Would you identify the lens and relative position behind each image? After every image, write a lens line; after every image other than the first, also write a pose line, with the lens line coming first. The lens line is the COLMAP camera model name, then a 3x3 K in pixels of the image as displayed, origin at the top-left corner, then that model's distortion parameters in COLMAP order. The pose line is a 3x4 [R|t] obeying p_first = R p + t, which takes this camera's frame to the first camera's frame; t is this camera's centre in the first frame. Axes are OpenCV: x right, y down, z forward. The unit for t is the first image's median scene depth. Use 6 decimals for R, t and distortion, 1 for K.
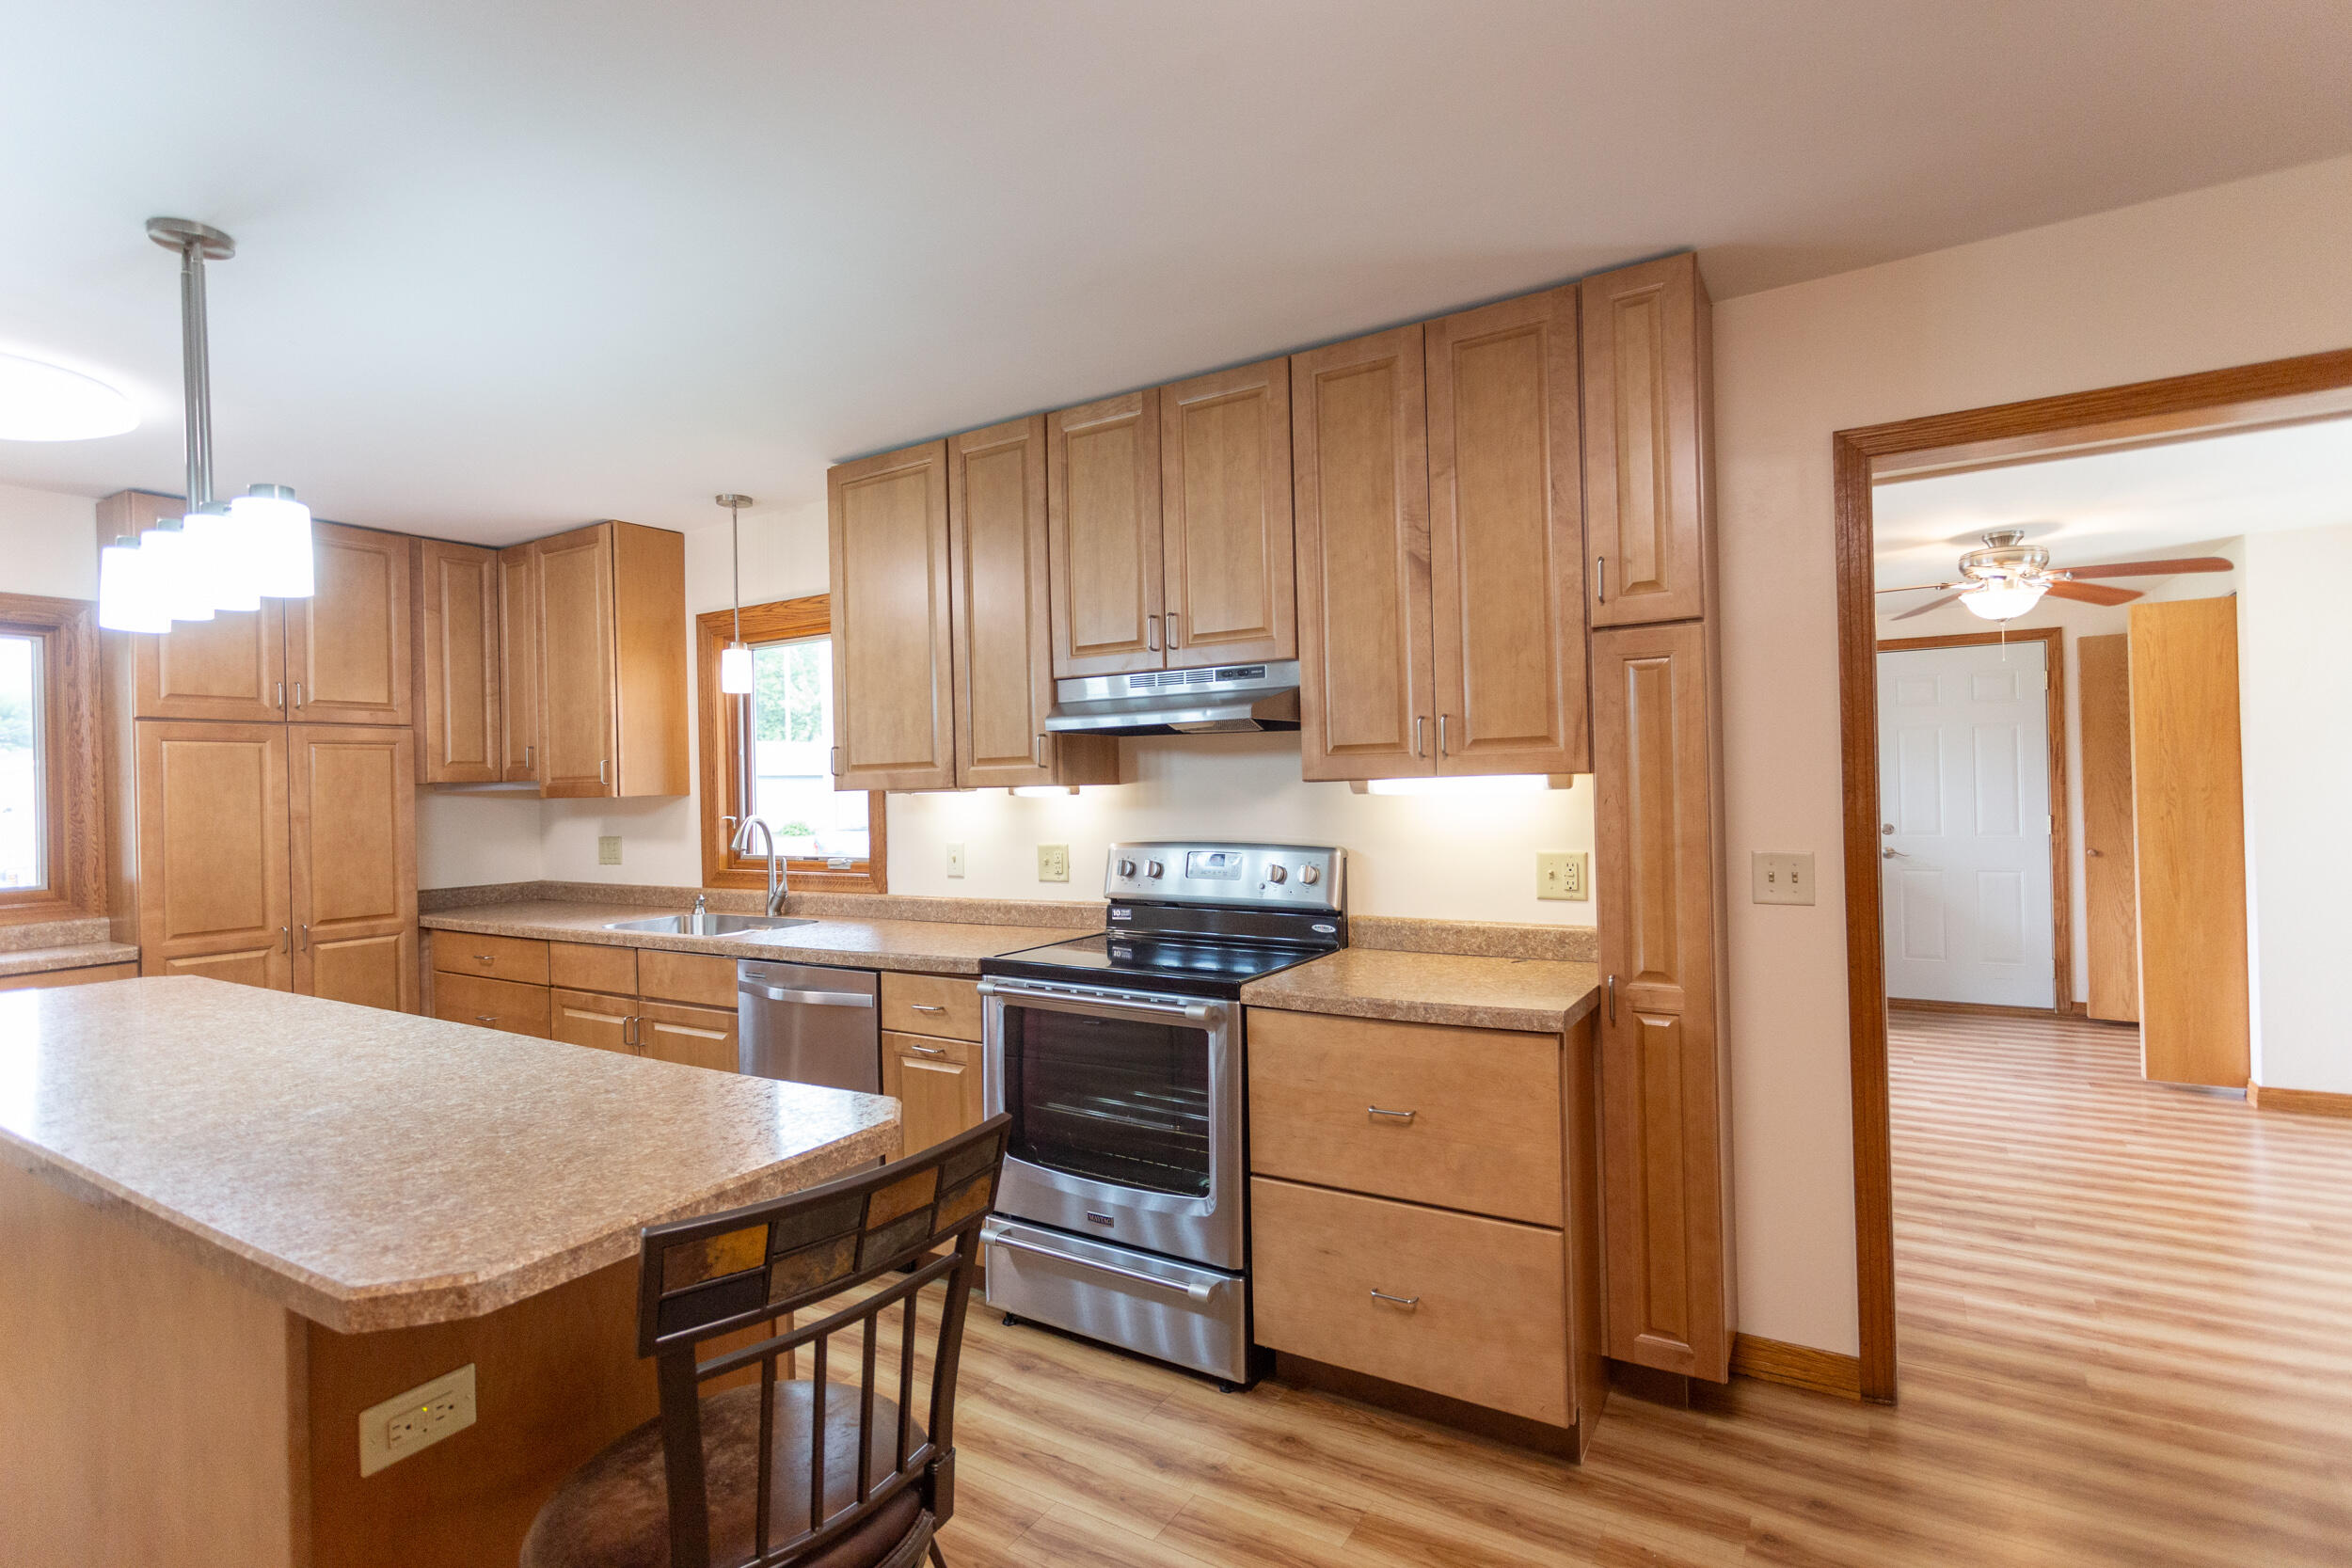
lens RADIAL K [[1115.6, 0, 1176.0], [0, 1115.6, 784.0], [0, 0, 1]] dist [-0.000856, -0.000075]
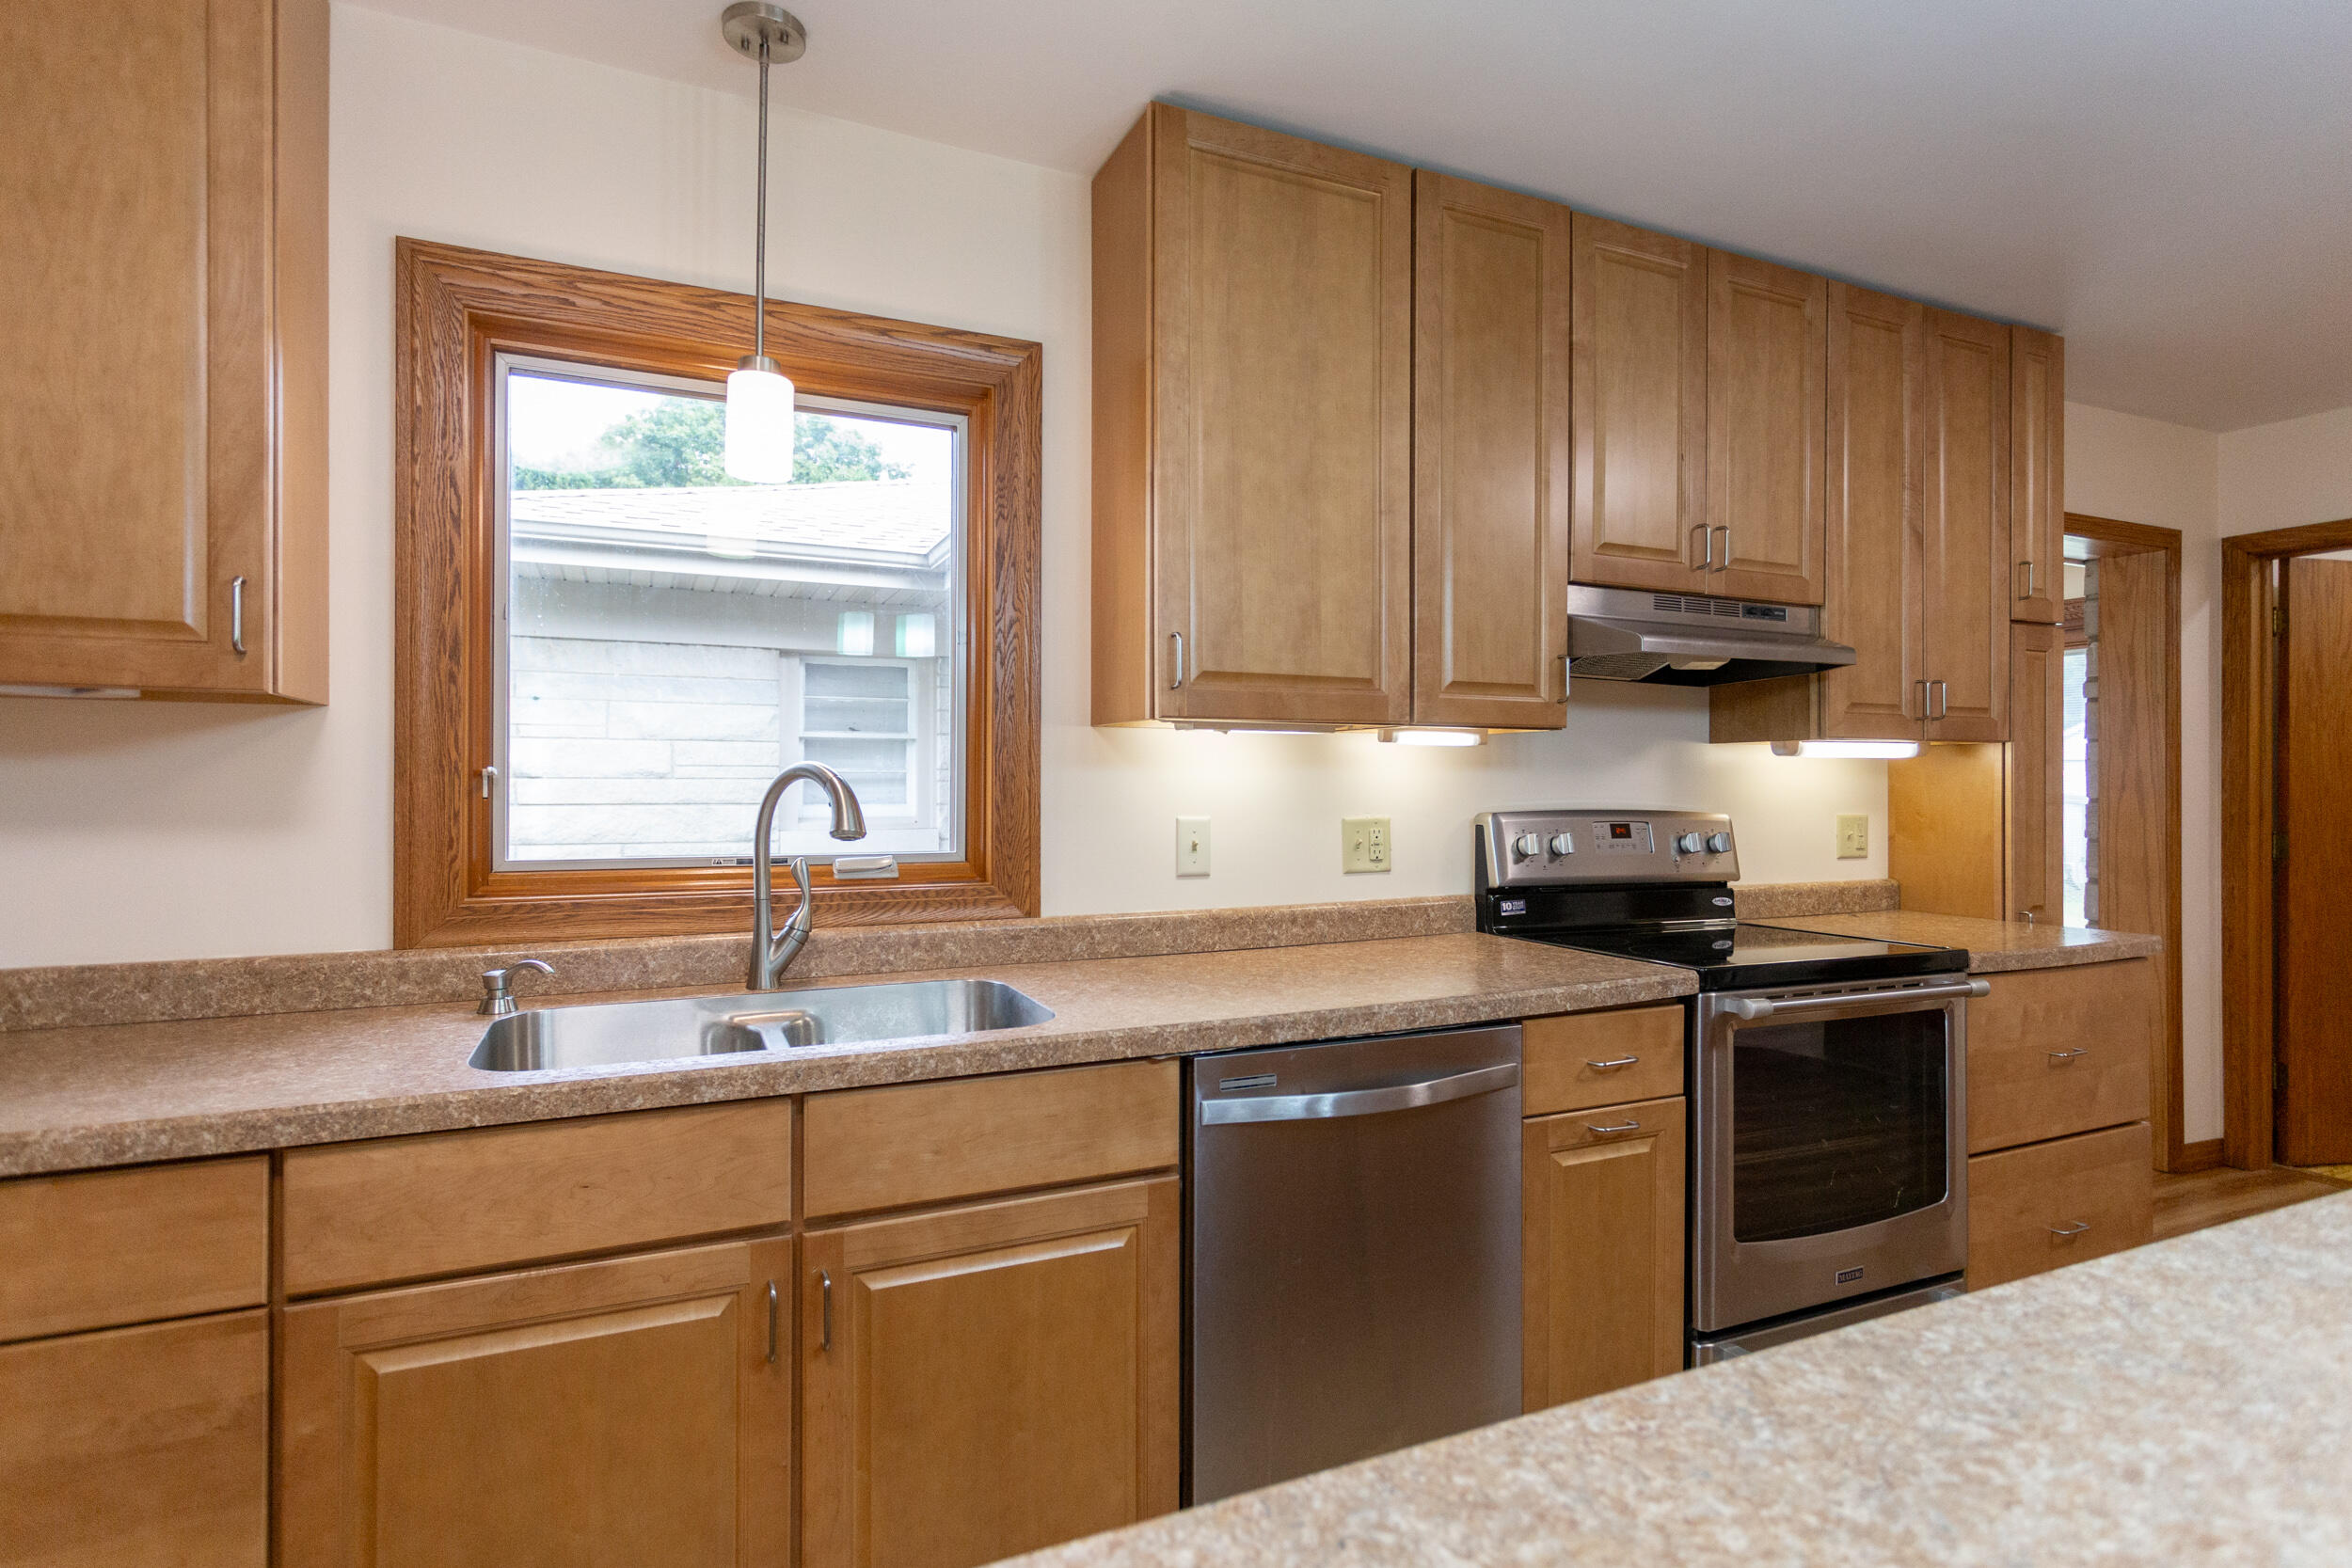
lens RADIAL K [[1169.6, 0, 1176.0], [0, 1169.6, 784.0], [0, 0, 1]] dist [-0.001512, -0.000156]
pose [[0.562821, 0.022771, 0.826265, -0.797206], [-0.017392, 0.999725, -0.015705, 0.048166], [-0.826396, -0.005531, 0.563062, 0.718332]]
